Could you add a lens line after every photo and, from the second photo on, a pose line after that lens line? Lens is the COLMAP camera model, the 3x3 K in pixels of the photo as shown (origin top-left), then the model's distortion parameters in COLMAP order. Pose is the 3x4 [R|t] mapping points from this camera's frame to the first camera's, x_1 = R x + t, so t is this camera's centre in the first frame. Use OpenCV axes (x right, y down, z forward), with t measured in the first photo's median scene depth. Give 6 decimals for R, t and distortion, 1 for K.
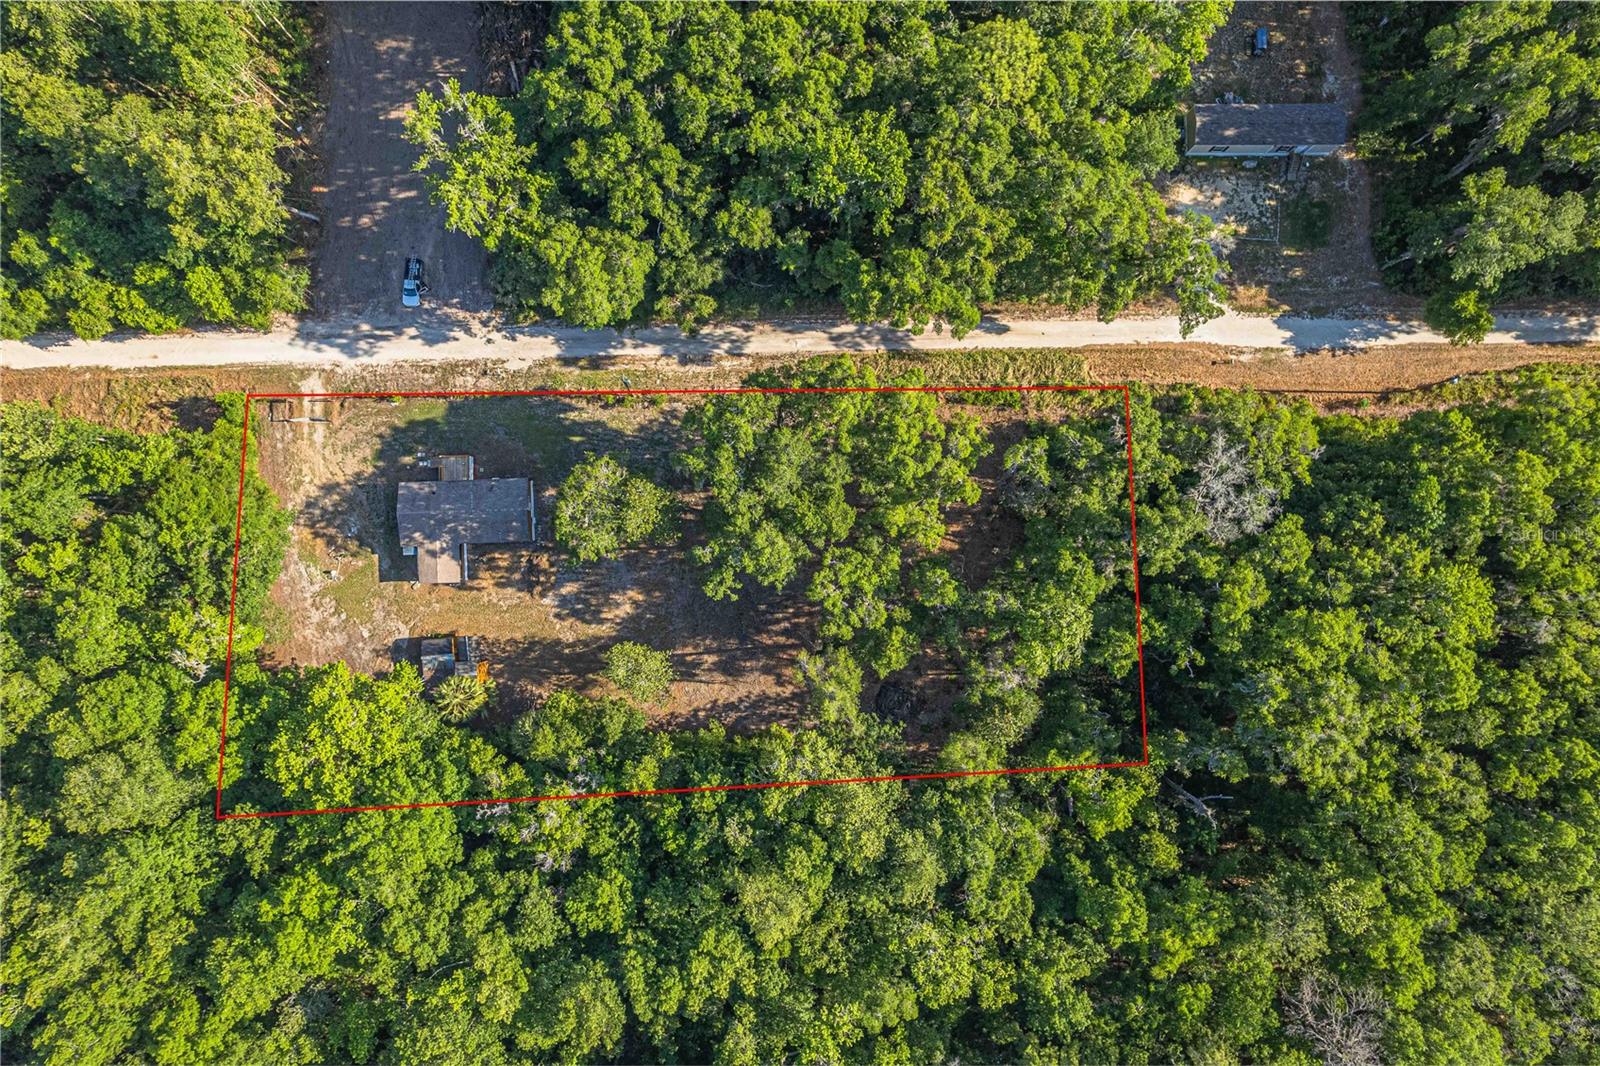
lens RADIAL K [[1033.8, 0, 790.8], [0, 1033.8, 530.4], [0, 0, 1]] dist [-0.077862, 0.068675]
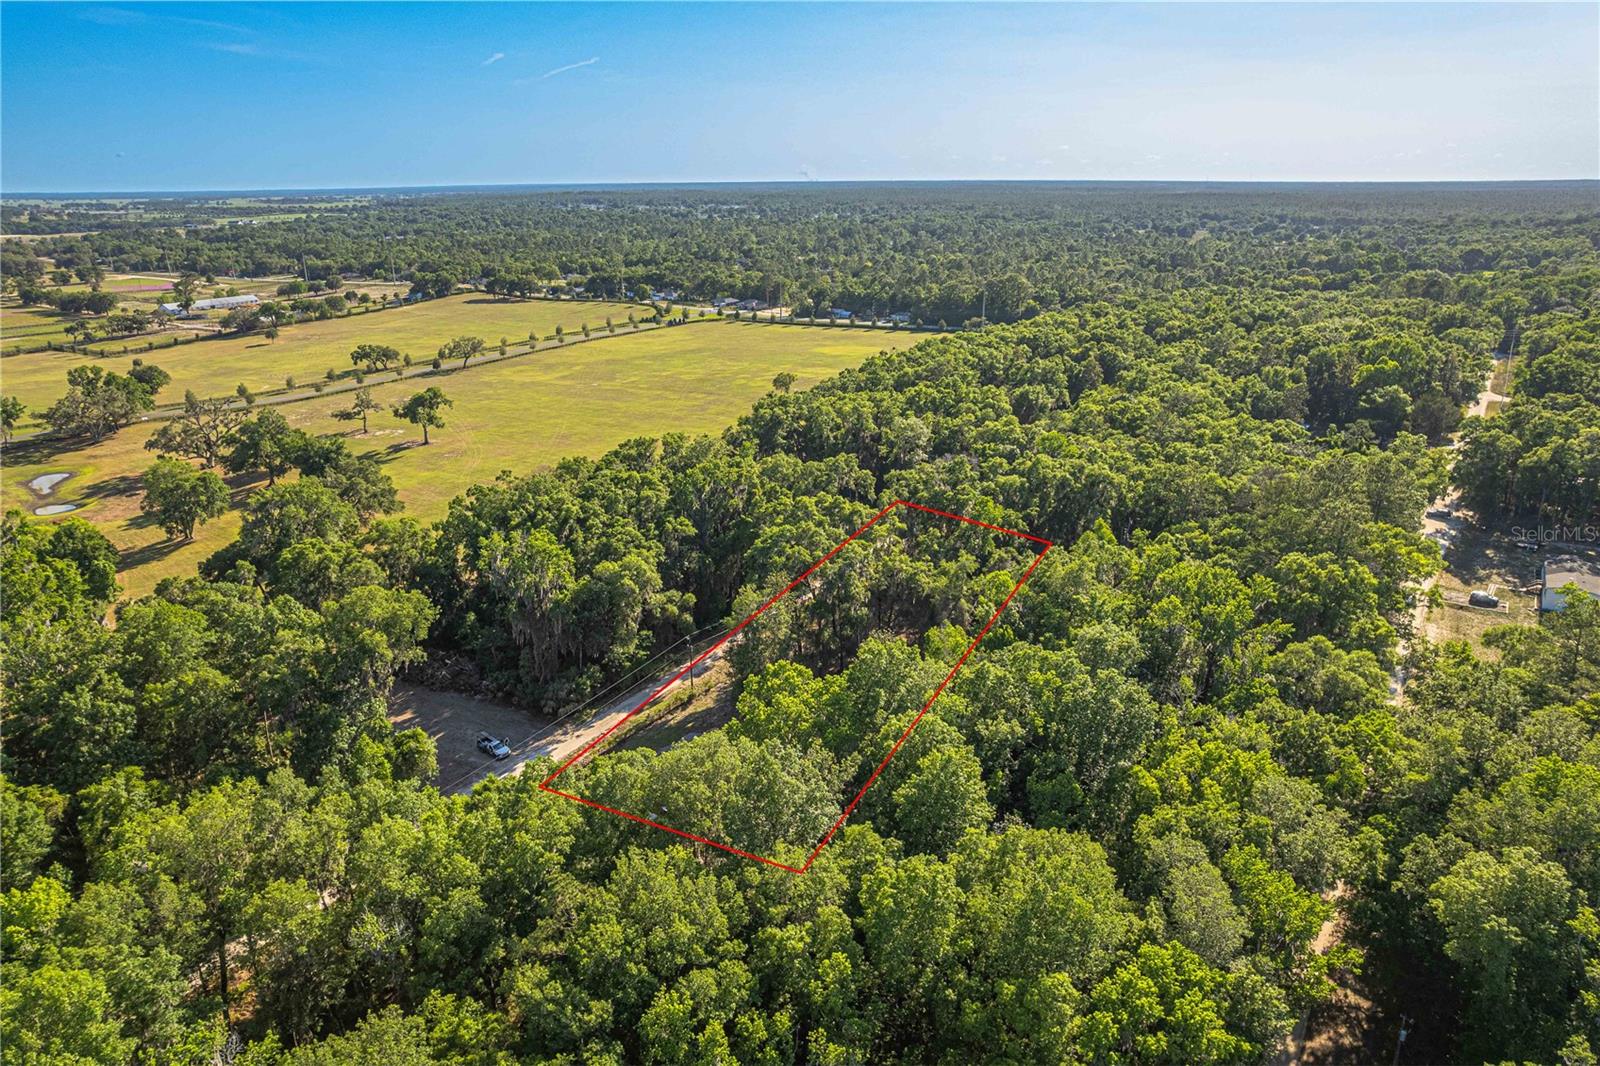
lens RADIAL K [[1033.8, 0, 799.4], [0, 1033.8, 538.2], [0, 0, 1]] dist [-0.077862, 0.068675]
pose [[0.574459, -0.276205, 0.770525, -1.031401], [0.818298, 0.216395, -0.532506, 0.632335], [-0.019657, 0.936421, 0.350328, 0.363517]]
